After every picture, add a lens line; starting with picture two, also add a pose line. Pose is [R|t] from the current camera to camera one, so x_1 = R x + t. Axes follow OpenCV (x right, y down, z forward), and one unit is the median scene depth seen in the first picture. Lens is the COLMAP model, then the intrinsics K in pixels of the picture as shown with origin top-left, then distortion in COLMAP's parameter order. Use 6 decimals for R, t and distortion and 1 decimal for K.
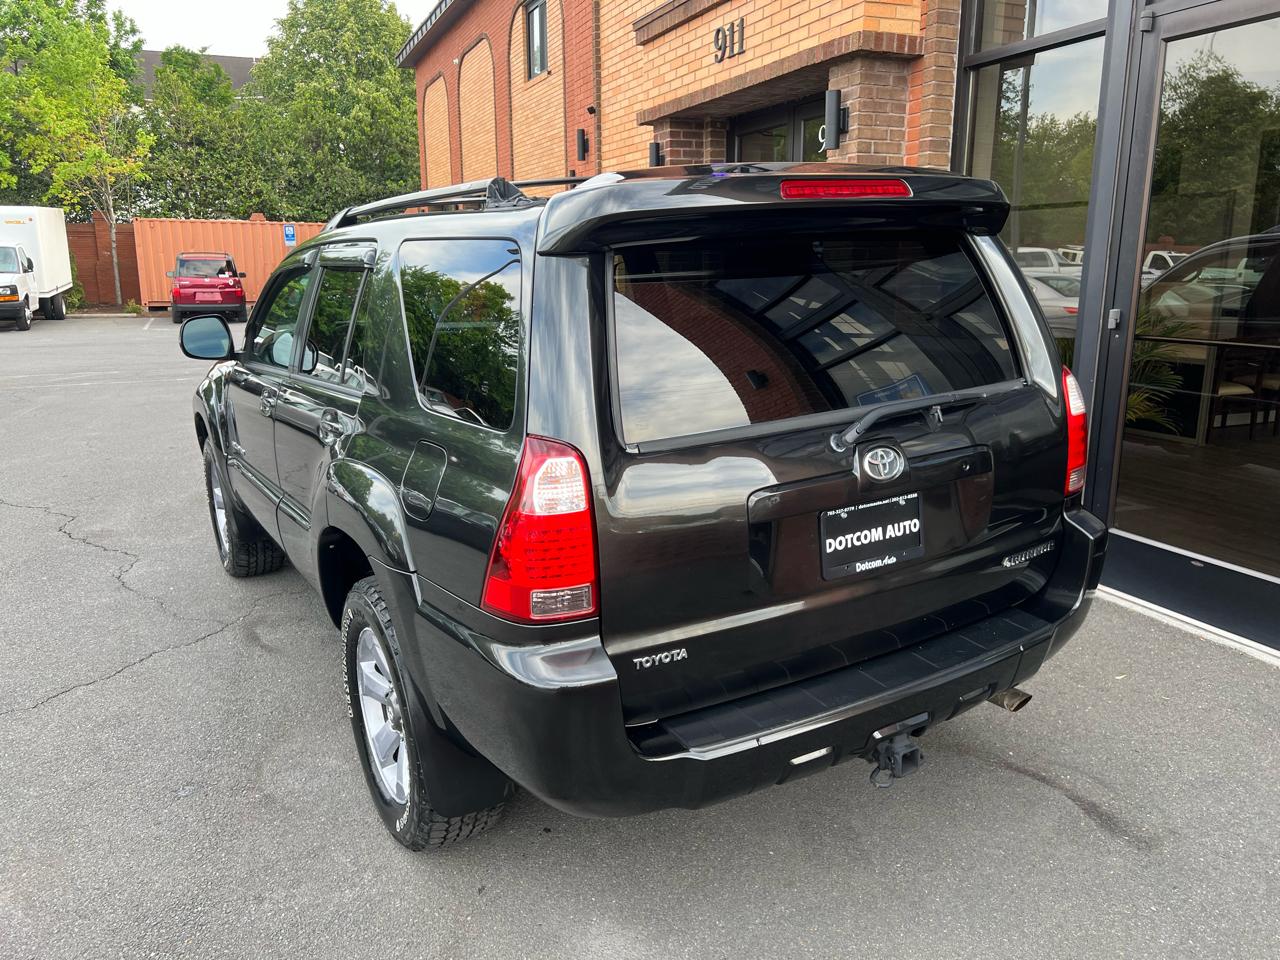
lens RADIAL K [[966.2, 0, 640.0], [0, 966.2, 480.0], [0, 0, 1]] dist [0.035072, -0.035486]
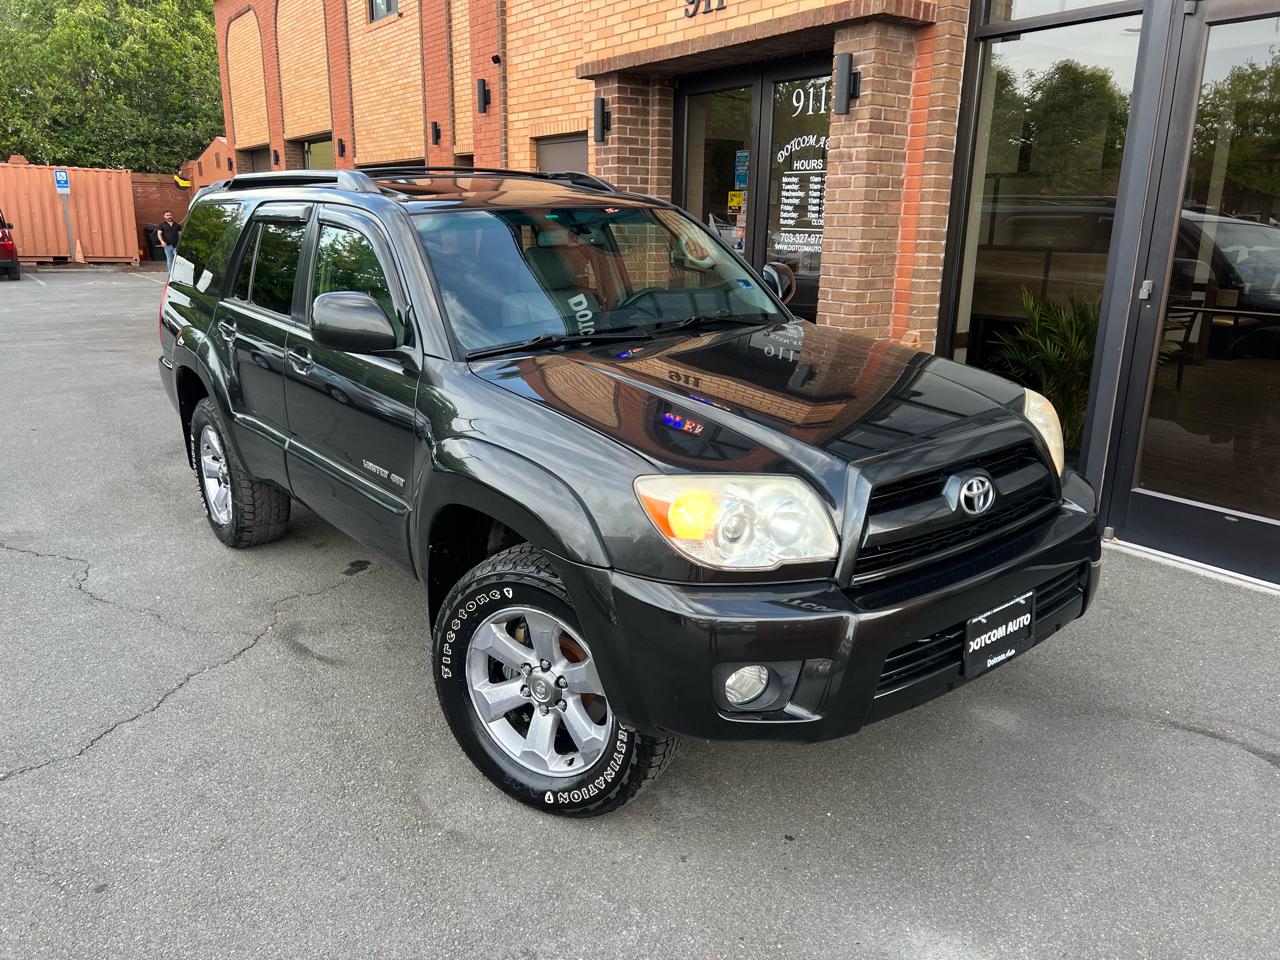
lens RADIAL K [[962.6, 0, 640.6], [0, 962.6, 477.8], [0, 0, 1]] dist [0.044810, -0.044026]
pose [[0.977359, -0.035755, 0.208546, -0.230202], [0.027913, 0.998793, 0.040427, -0.016720], [-0.209739, -0.033691, 0.977177, 0.067227]]
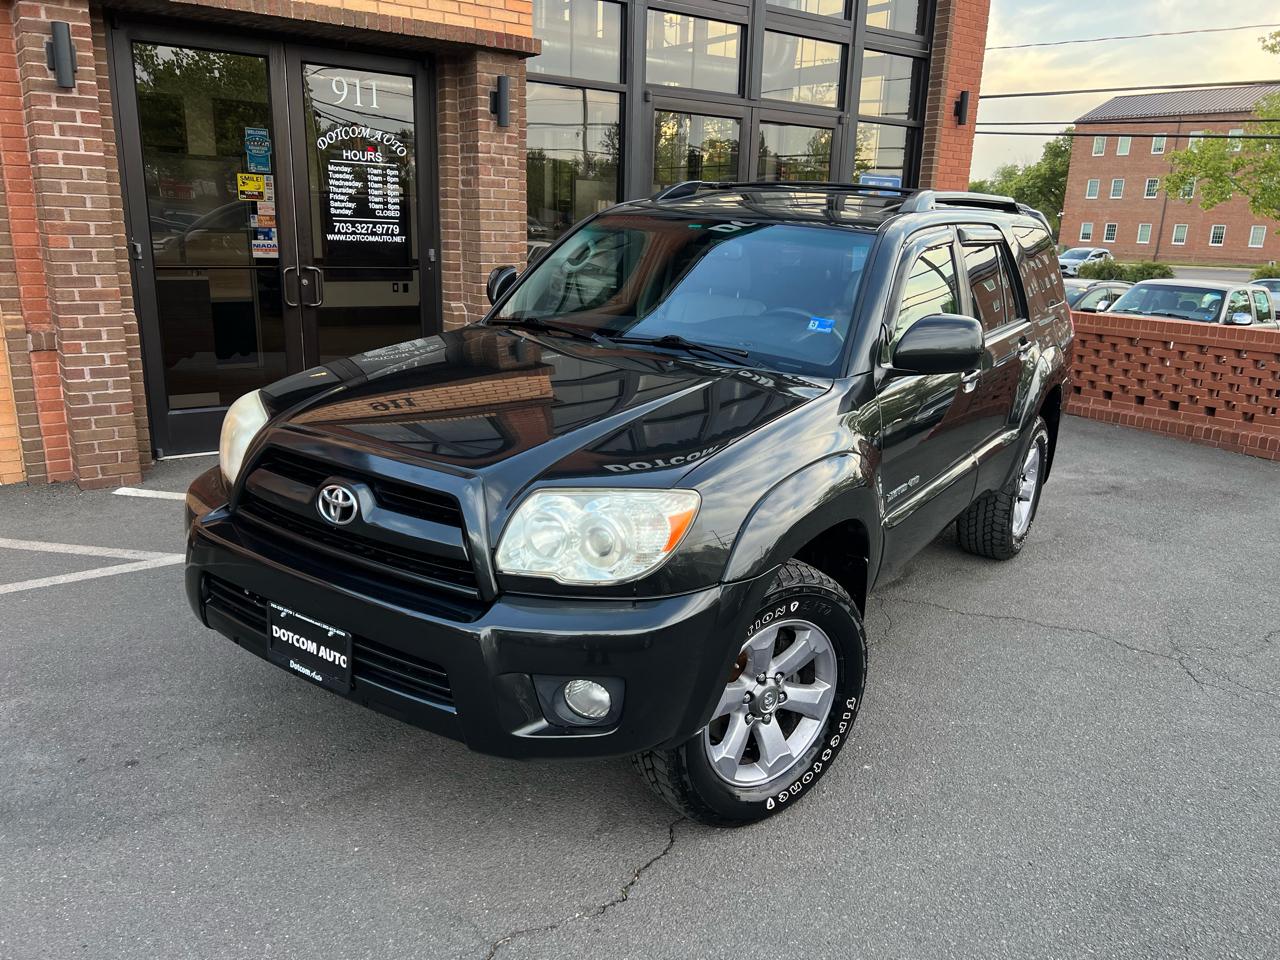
lens RADIAL K [[963.1, 0, 640.0], [0, 963.1, 480.0], [0, 0, 1]] dist [0.042837, -0.040063]
pose [[-0.240516, -0.254537, 0.936676, -1.100860], [0.189130, 0.934218, 0.302433, -0.273726], [-0.952041, 0.249894, -0.176554, 1.202449]]
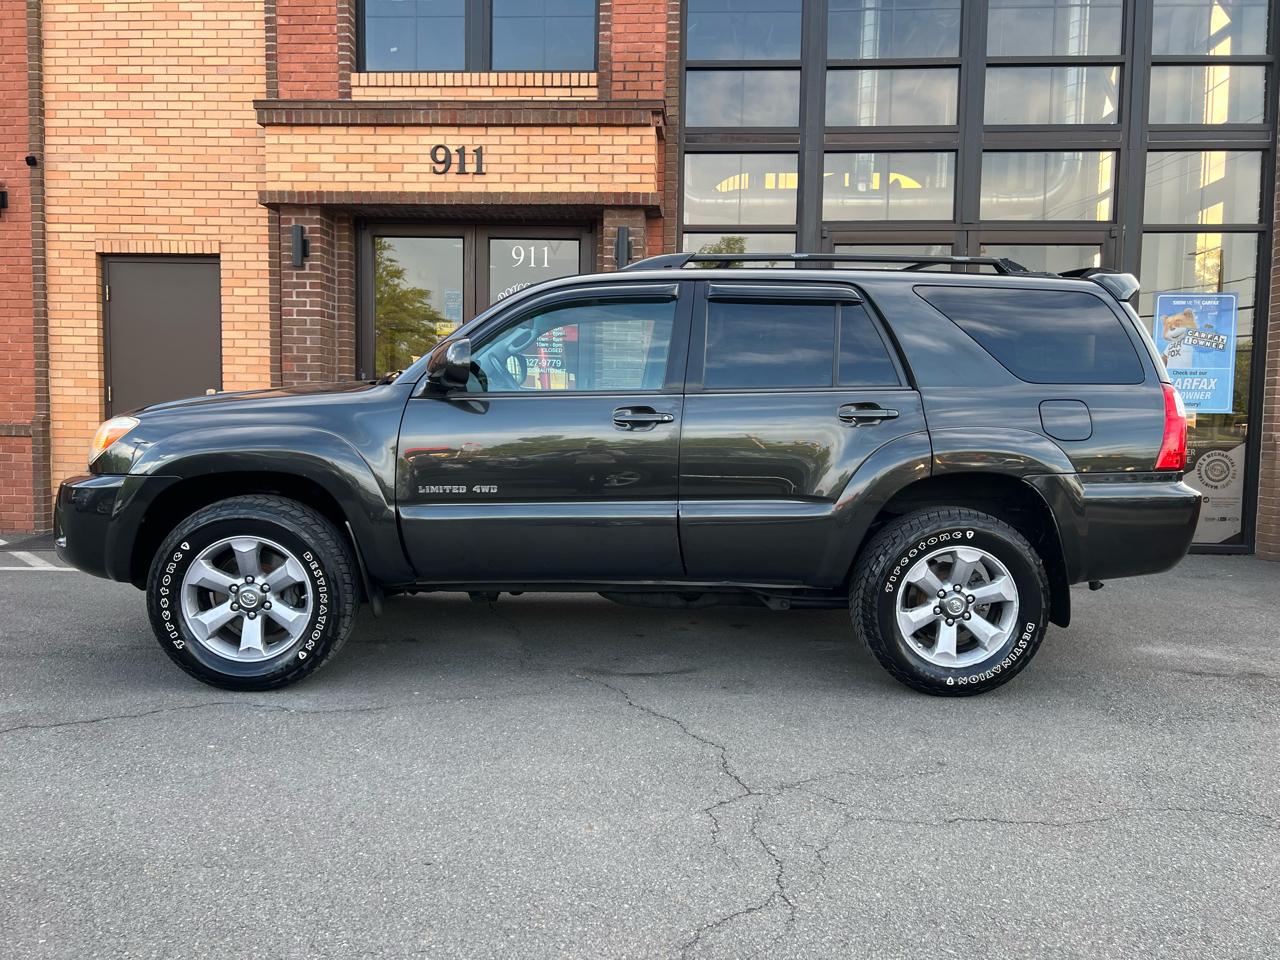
lens RADIAL K [[962.6, 0, 640.6], [0, 962.6, 477.8], [0, 0, 1]] dist [0.044810, -0.044026]
pose [[0.440634, -0.042443, 0.896683, -1.049299], [0.180874, 0.982593, -0.042373, 0.008307], [-0.879276, 0.180858, 0.440640, 0.454172]]
